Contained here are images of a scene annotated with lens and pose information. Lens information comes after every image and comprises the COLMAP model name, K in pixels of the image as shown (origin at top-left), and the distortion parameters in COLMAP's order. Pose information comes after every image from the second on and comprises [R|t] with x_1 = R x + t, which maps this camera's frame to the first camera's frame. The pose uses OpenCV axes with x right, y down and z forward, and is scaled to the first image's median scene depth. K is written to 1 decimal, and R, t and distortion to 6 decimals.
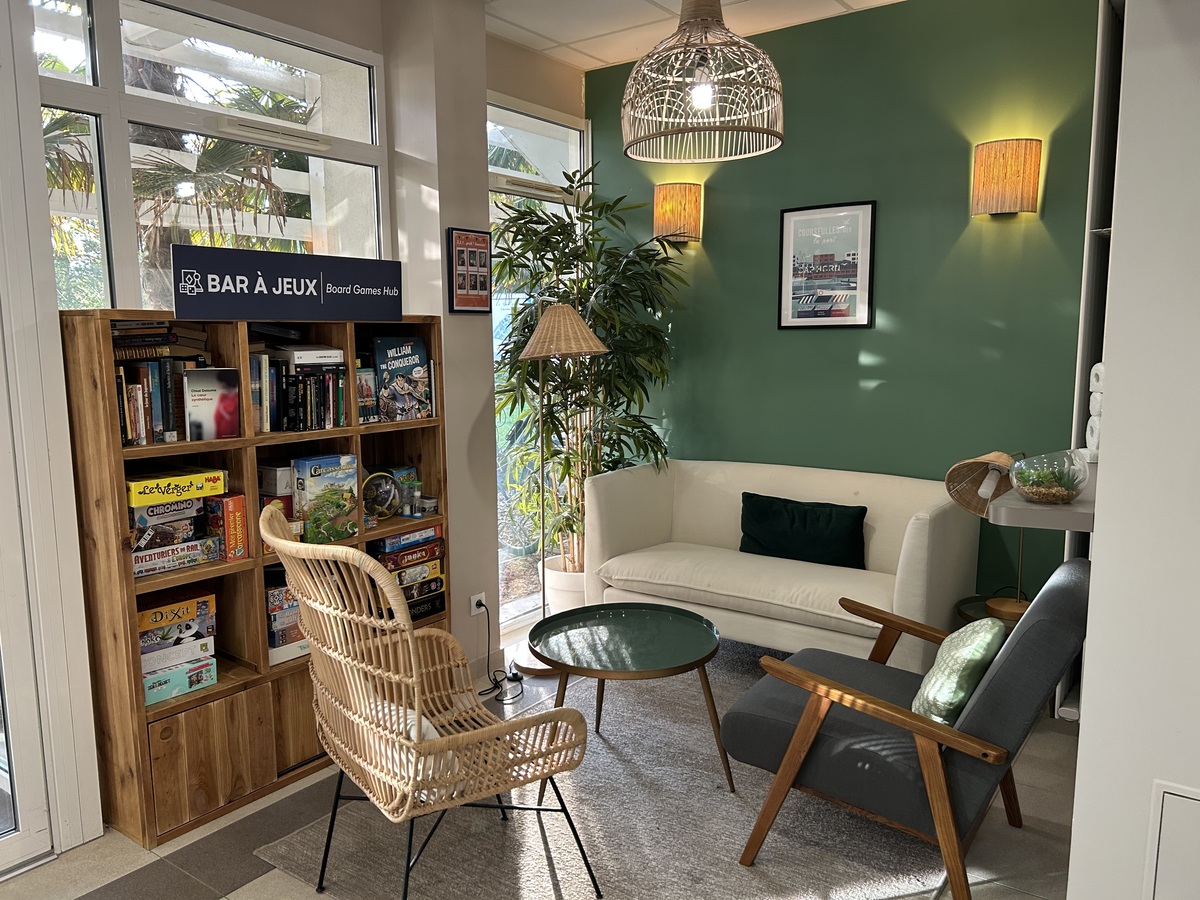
lens RADIAL K [[894.1, 0, 595.1], [0, 894.1, 465.1], [0, 0, 1]] dist [0.053504, -0.061264]
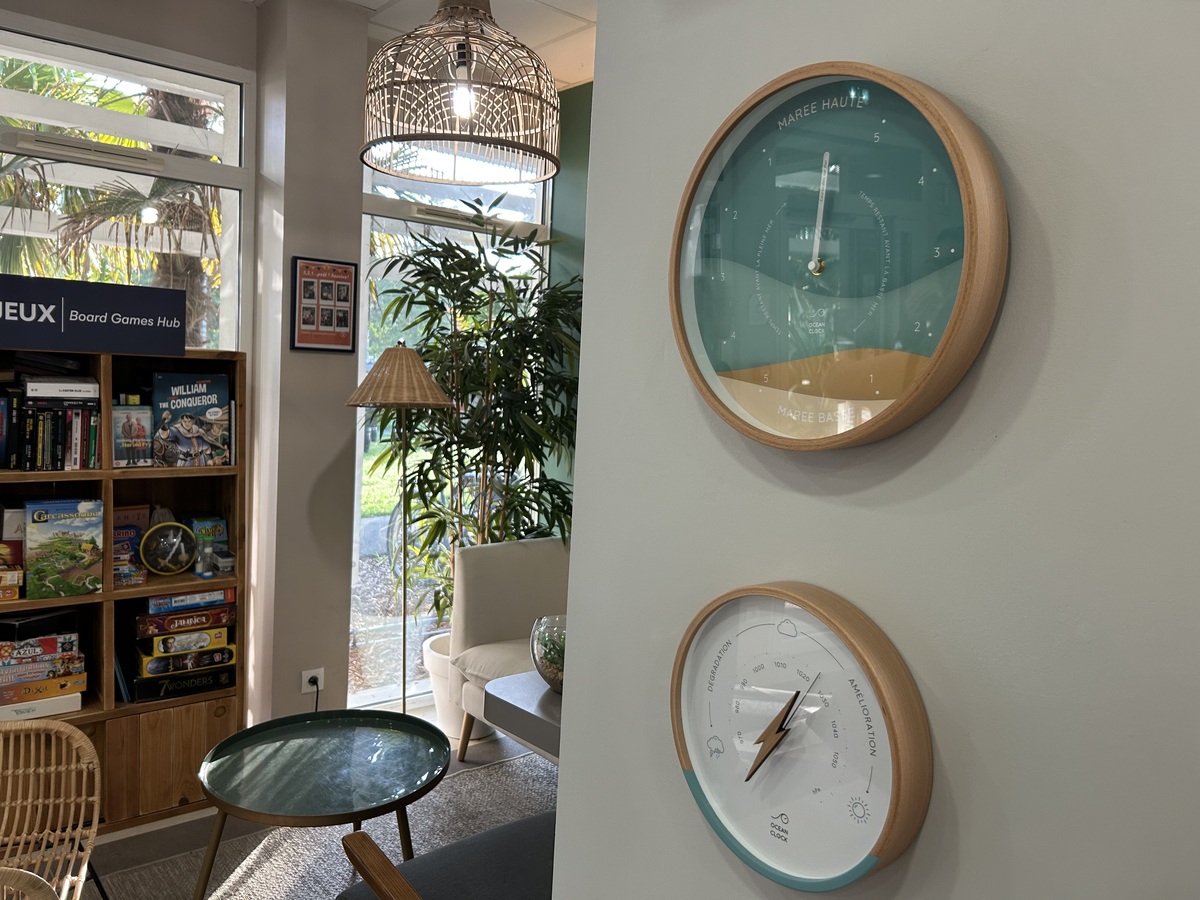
lens RADIAL K [[904.5, 0, 600.0], [0, 904.5, 450.0], [0, 0, 1]] dist [0.048579, -0.063210]
pose [[0.968195, 0.076502, -0.238216, 0.400598], [-0.091550, 0.994403, -0.052743, -0.056811], [0.232847, 0.072875, 0.969779, 0.223141]]
